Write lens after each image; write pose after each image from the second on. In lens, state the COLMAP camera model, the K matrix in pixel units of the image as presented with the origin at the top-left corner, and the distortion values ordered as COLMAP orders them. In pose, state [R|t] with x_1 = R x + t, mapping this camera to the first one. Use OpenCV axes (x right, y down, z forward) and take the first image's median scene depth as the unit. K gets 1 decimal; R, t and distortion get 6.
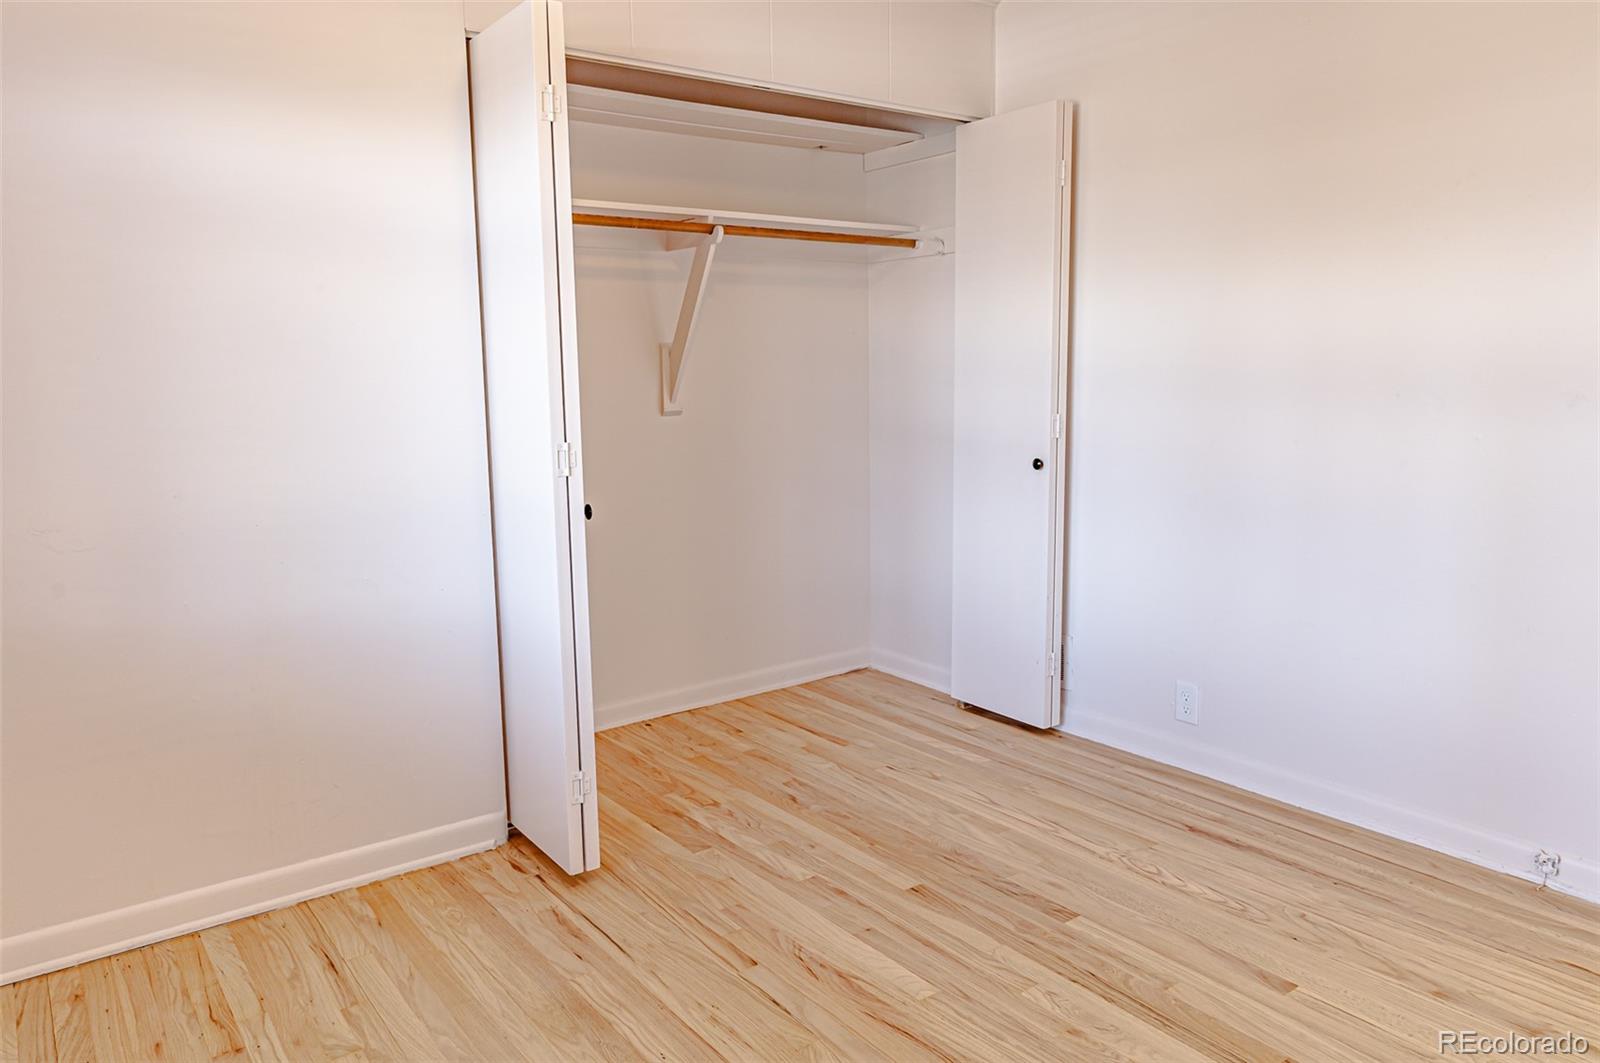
lens RADIAL K [[1104.6, 0, 794.3], [0, 1104.6, 531.1], [0, 0, 1]] dist [-0.000127, -0.004405]
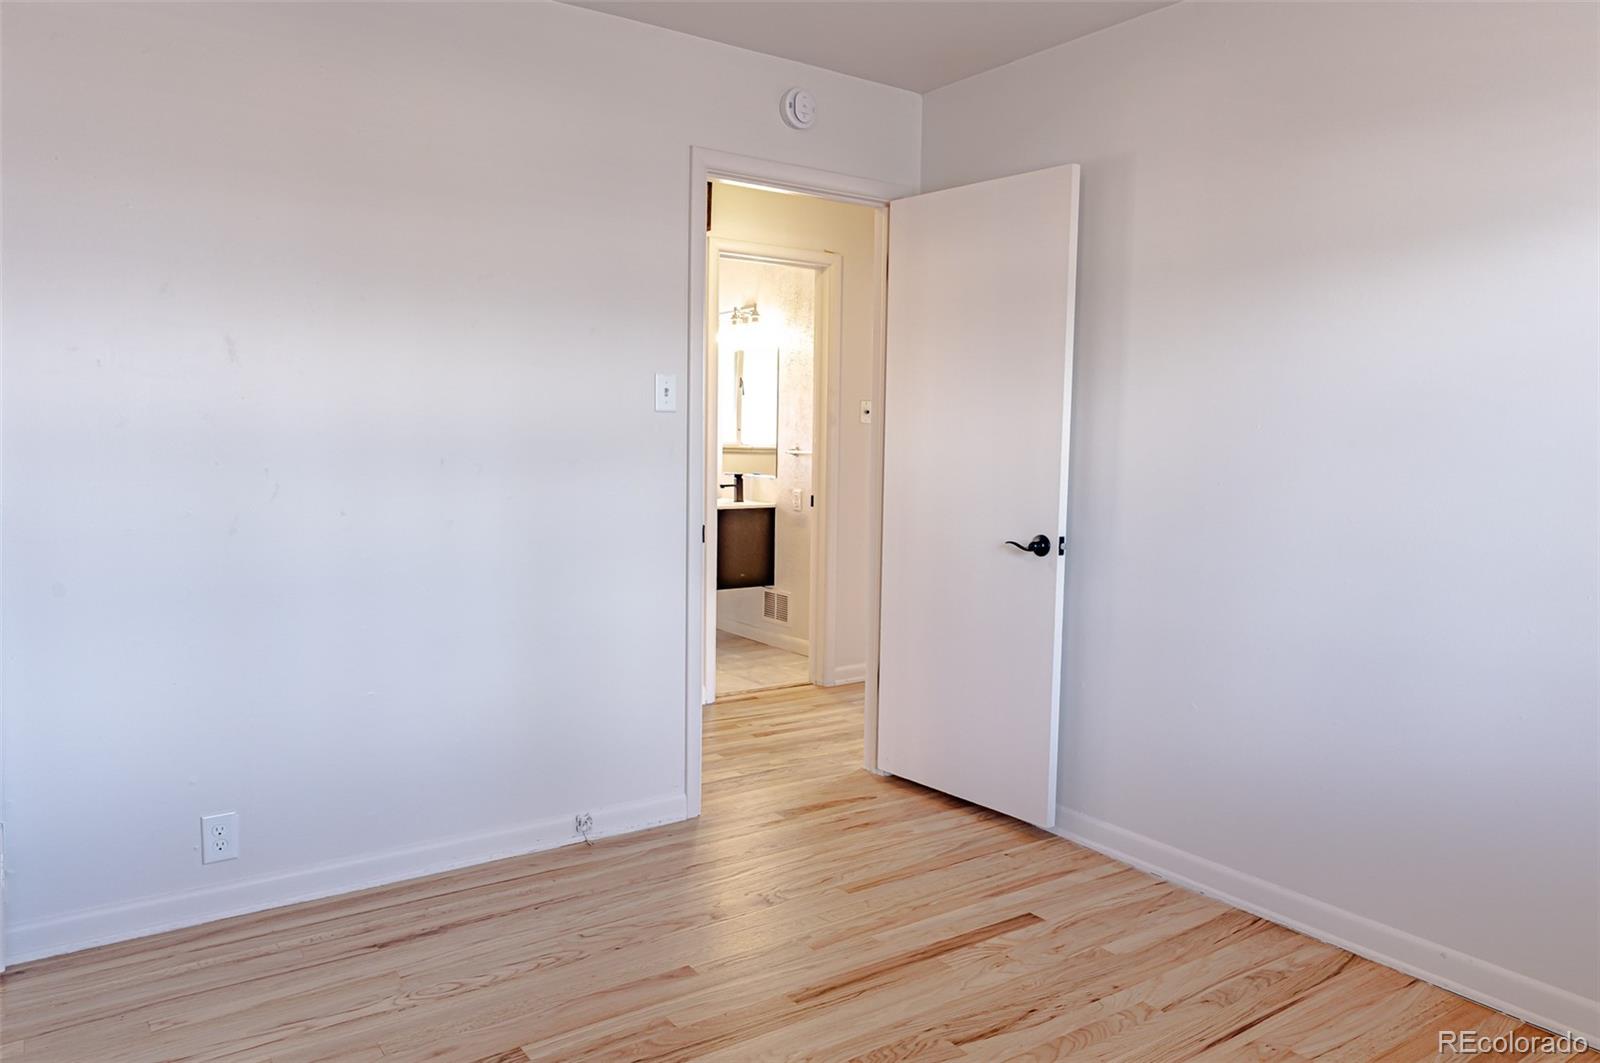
lens RADIAL K [[1104.6, 0, 797.2], [0, 1104.6, 532.5], [0, 0, 1]] dist [-0.000127, -0.004405]
pose [[0.033349, -0.091712, 0.995227, -0.552351], [0.127405, 0.988047, 0.086781, -0.116175], [-0.991290, 0.123902, 0.044635, 0.603825]]
